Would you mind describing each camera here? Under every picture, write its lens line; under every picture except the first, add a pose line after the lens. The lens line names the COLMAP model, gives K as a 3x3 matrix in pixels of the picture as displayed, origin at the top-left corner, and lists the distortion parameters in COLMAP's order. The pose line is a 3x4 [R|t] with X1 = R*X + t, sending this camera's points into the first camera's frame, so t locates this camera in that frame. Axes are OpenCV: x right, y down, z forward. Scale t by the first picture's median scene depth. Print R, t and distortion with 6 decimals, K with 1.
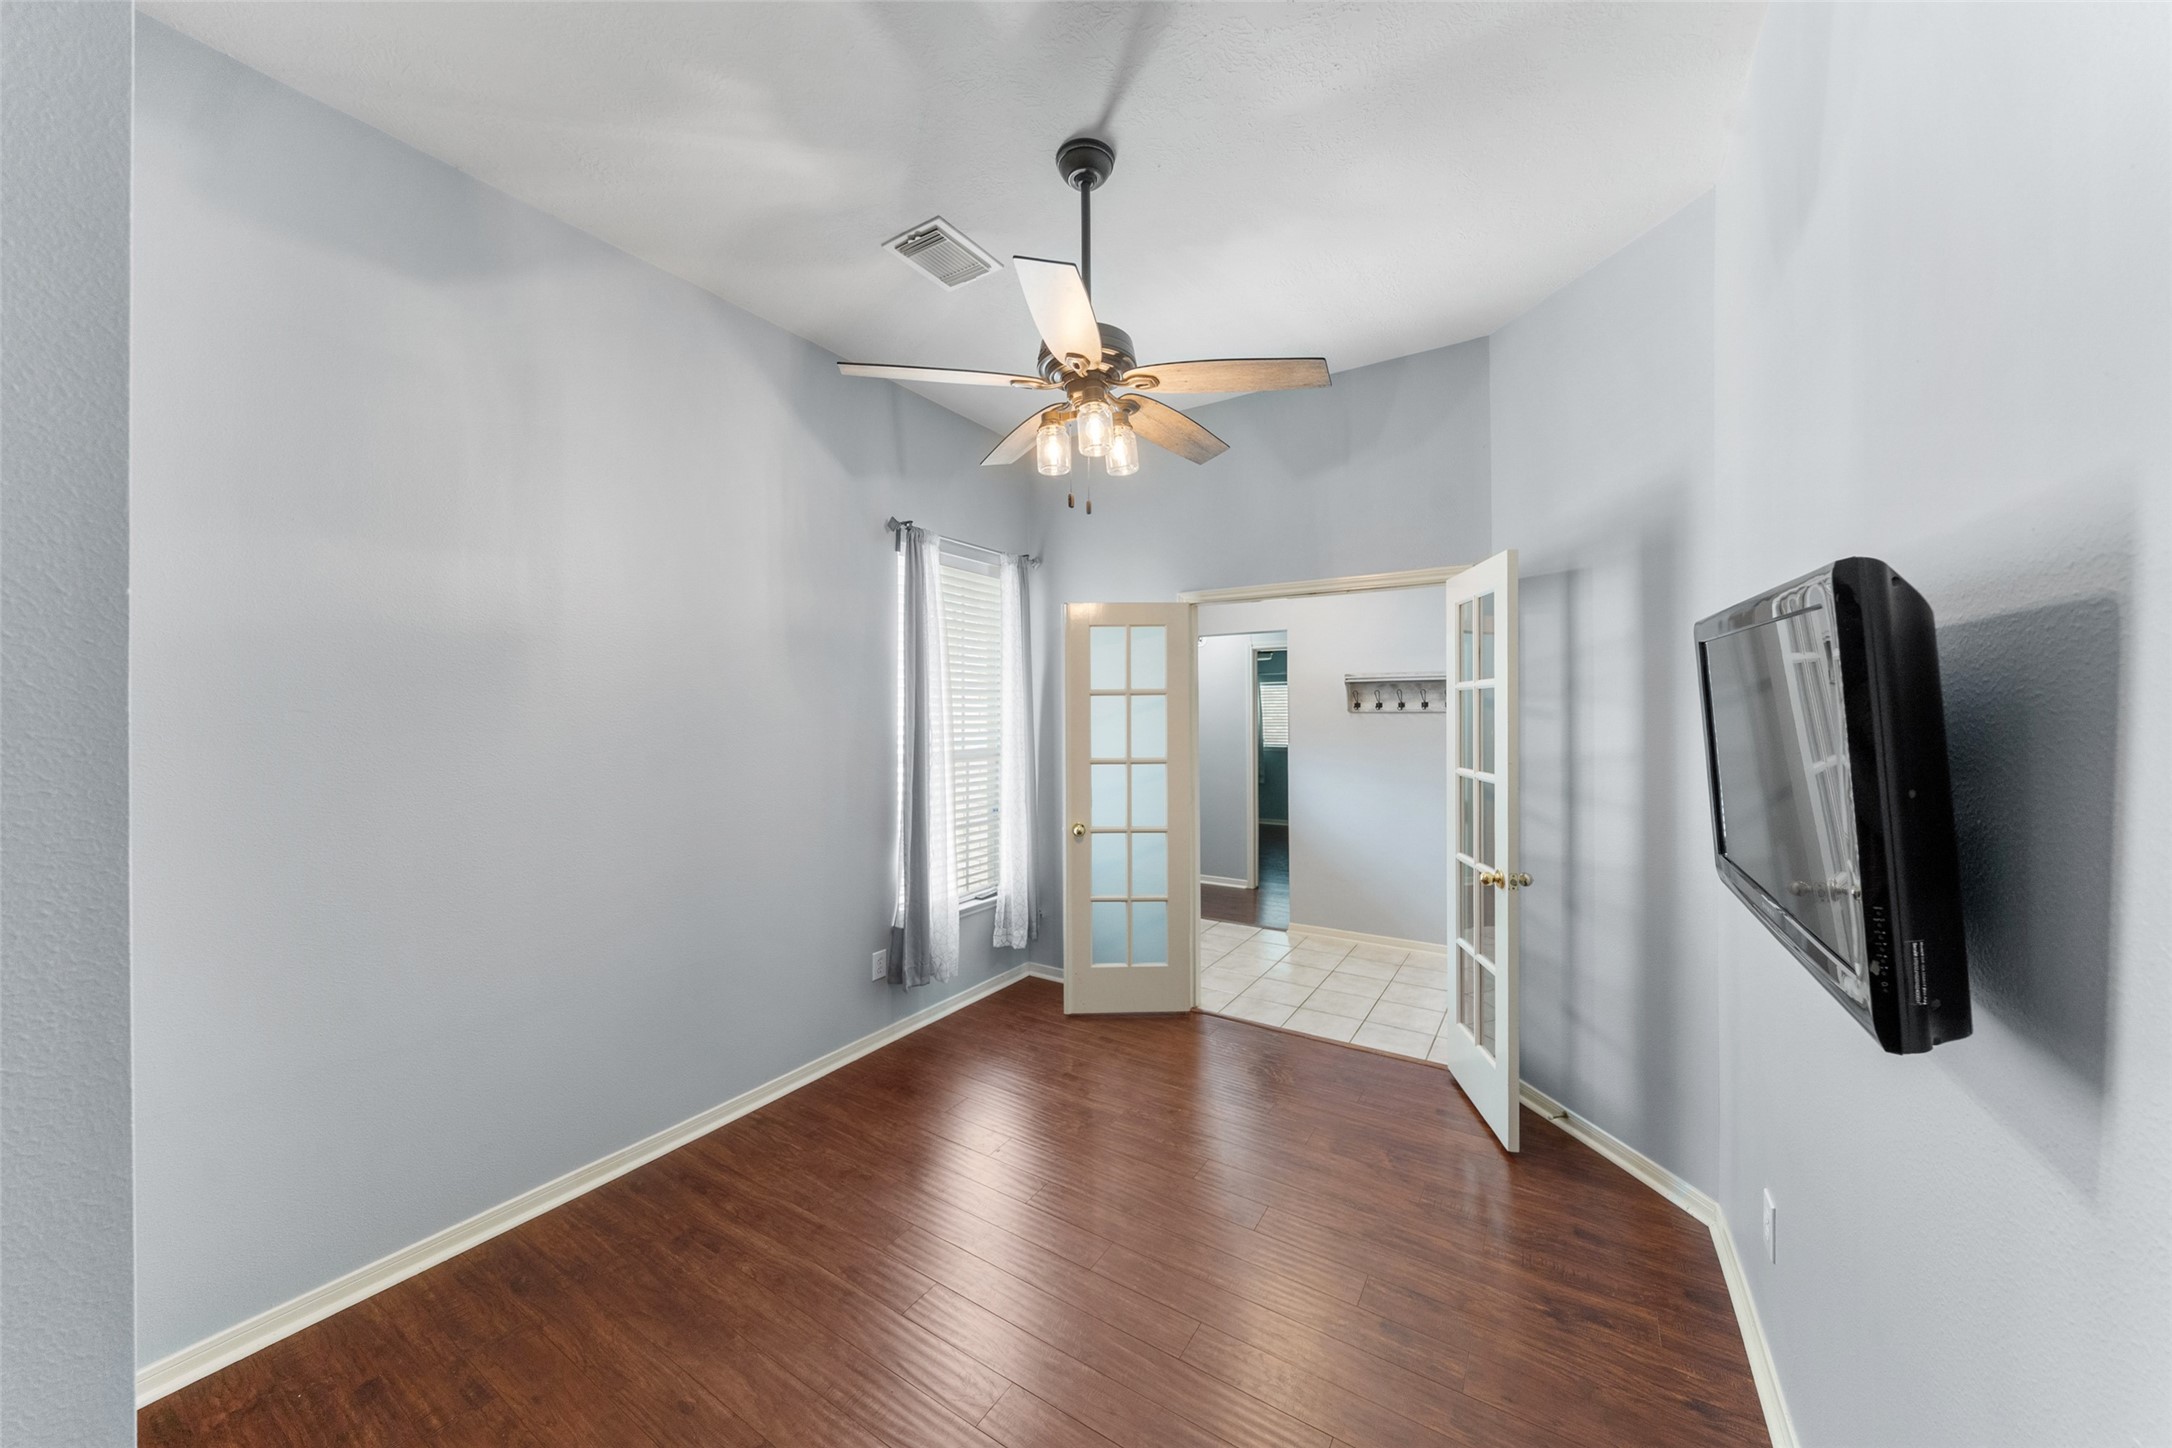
lens RADIAL K [[742.4, 0, 1090.6], [0, 742.4, 721.8], [0, 0, 1]] dist [-0.002530, -0.000057]
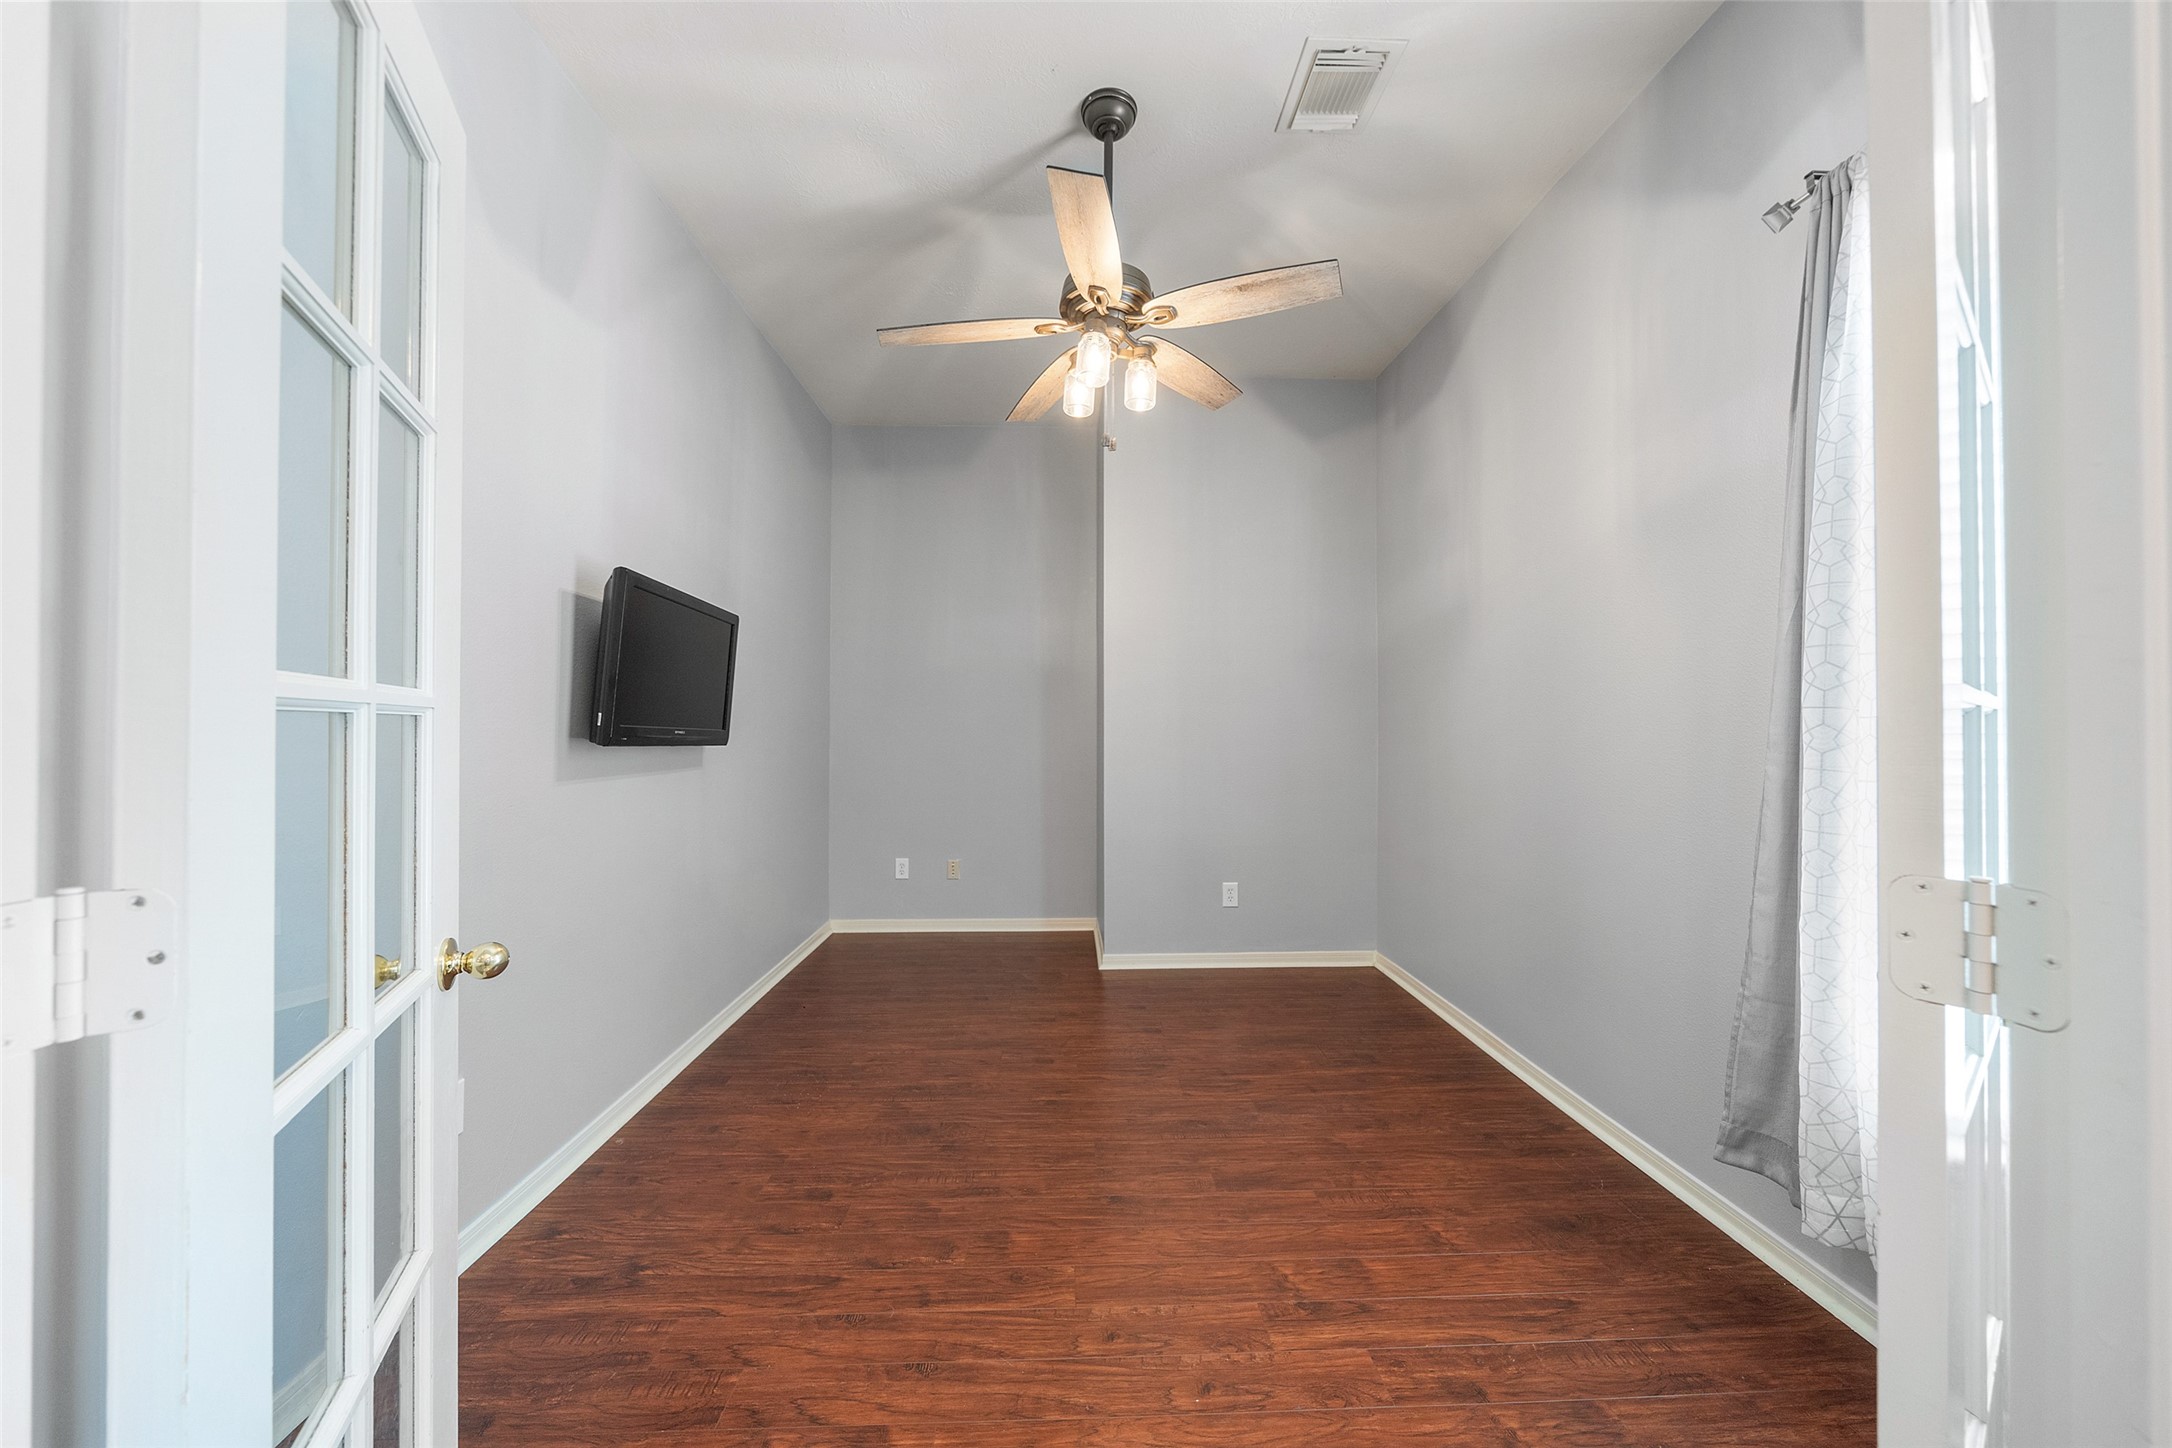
lens RADIAL K [[742.4, 0, 1090.6], [0, 742.4, 721.8], [0, 0, 1]] dist [-0.002530, -0.000057]
pose [[-0.820941, 0.000123, -0.571013, 0.577463], [0.000661, 1.000000, -0.000736, 0.104937], [0.571013, -0.000981, -0.820941, 1.739653]]
